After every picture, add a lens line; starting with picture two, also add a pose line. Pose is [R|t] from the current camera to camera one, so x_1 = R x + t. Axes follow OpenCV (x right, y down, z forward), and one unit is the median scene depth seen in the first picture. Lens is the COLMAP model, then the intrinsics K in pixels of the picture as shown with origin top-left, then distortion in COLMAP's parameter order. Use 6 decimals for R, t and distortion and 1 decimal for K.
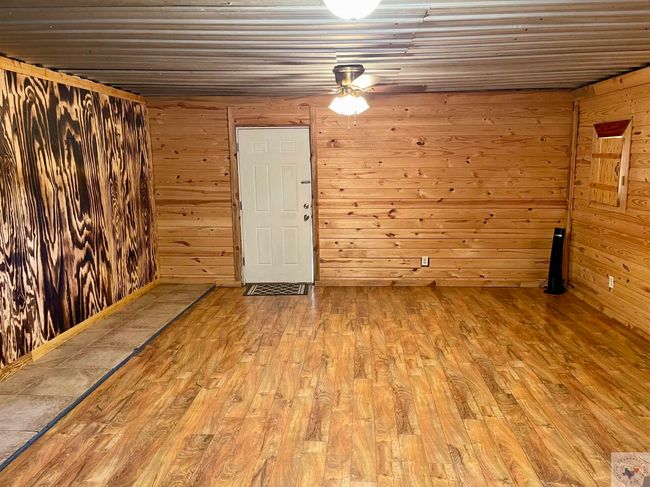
lens RADIAL K [[496.0, 0, 328.7], [0, 496.0, 242.9], [0, 0, 1]] dist [0.062887, -0.105034]
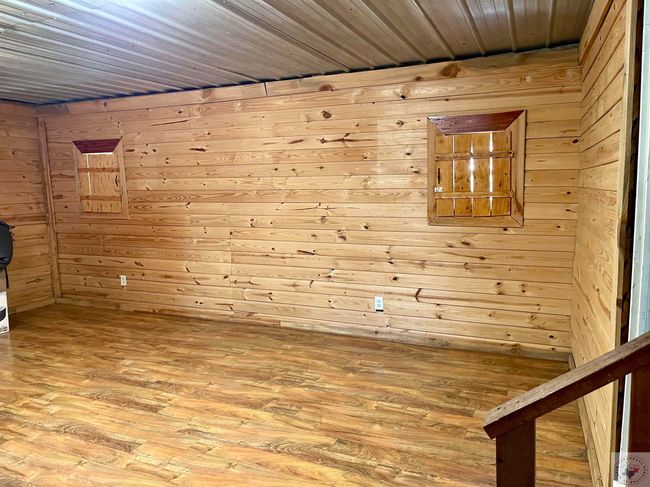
lens RADIAL K [[496.0, 0, 328.7], [0, 496.0, 242.9], [0, 0, 1]] dist [0.062887, -0.105034]
pose [[0.310431, -0.106250, 0.944639, -0.423639], [0.166225, 0.984490, 0.056107, 0.009447], [-0.935950, 0.139605, 0.323278, 0.225124]]
